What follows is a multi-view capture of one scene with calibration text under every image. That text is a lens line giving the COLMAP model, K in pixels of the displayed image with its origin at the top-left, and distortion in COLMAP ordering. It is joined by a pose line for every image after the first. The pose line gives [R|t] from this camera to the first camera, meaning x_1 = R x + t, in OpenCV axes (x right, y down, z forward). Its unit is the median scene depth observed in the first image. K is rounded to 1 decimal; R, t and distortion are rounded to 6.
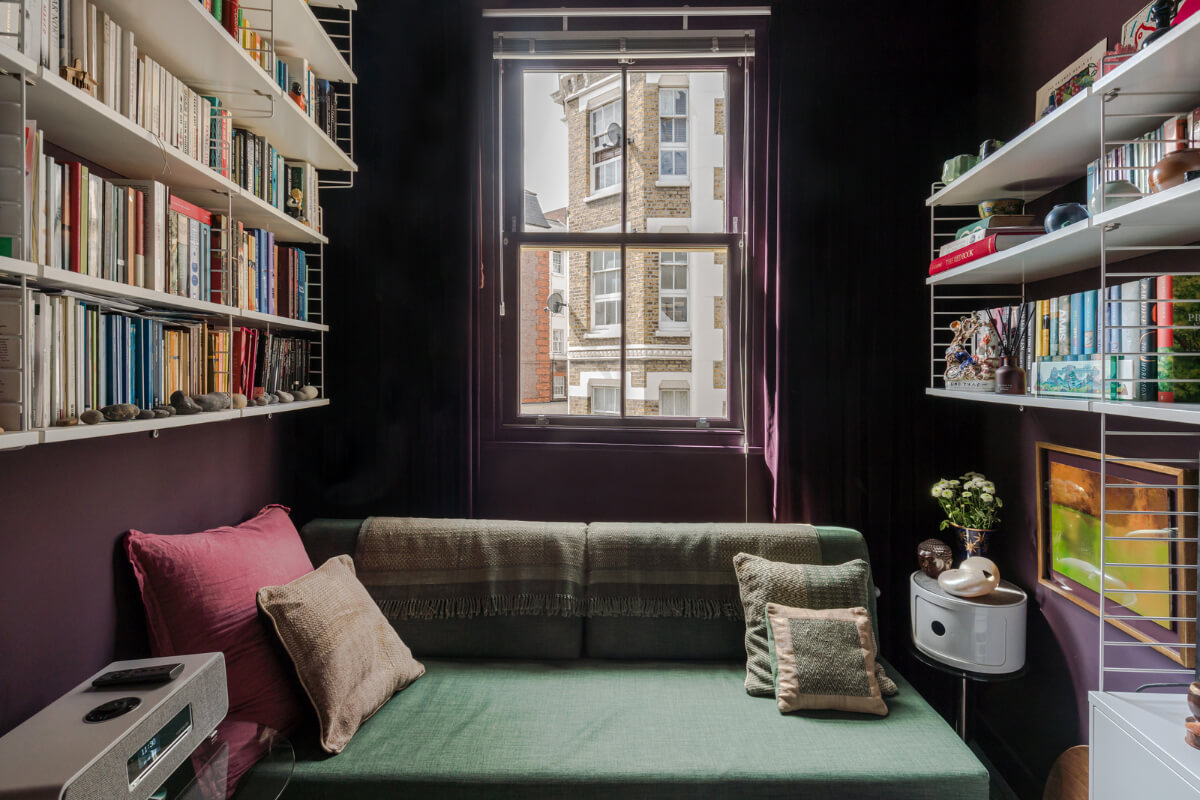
lens RADIAL K [[650.4, 0, 602.5], [0, 650.4, 397.3], [0, 0, 1]] dist [0.020232, -0.016039]
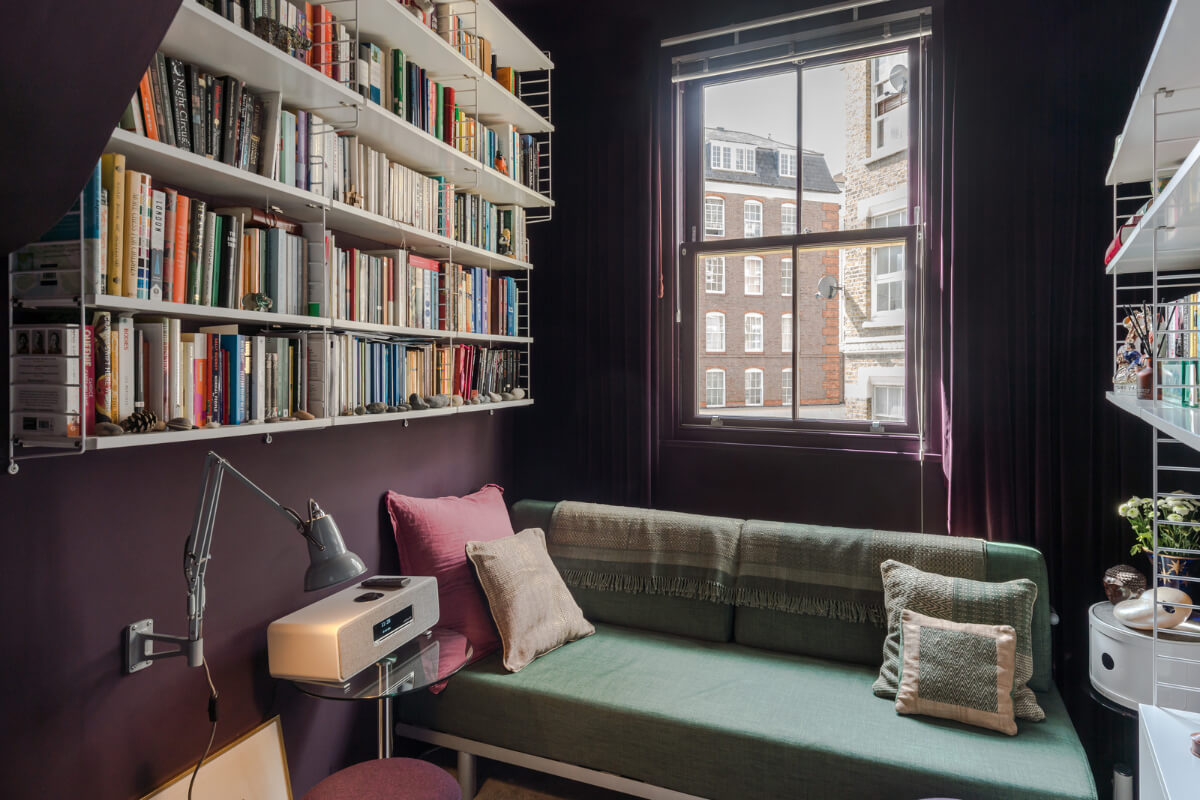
lens RADIAL K [[912.4, 0, 600.0], [0, 912.4, 400.0], [0, 0, 1]] dist [0.069573, -0.059202]
pose [[0.884984, 0.007156, -0.465566, 0.479184], [-0.004839, 0.999969, 0.006172, -0.007263], [0.465596, -0.003209, 0.884992, -0.432457]]
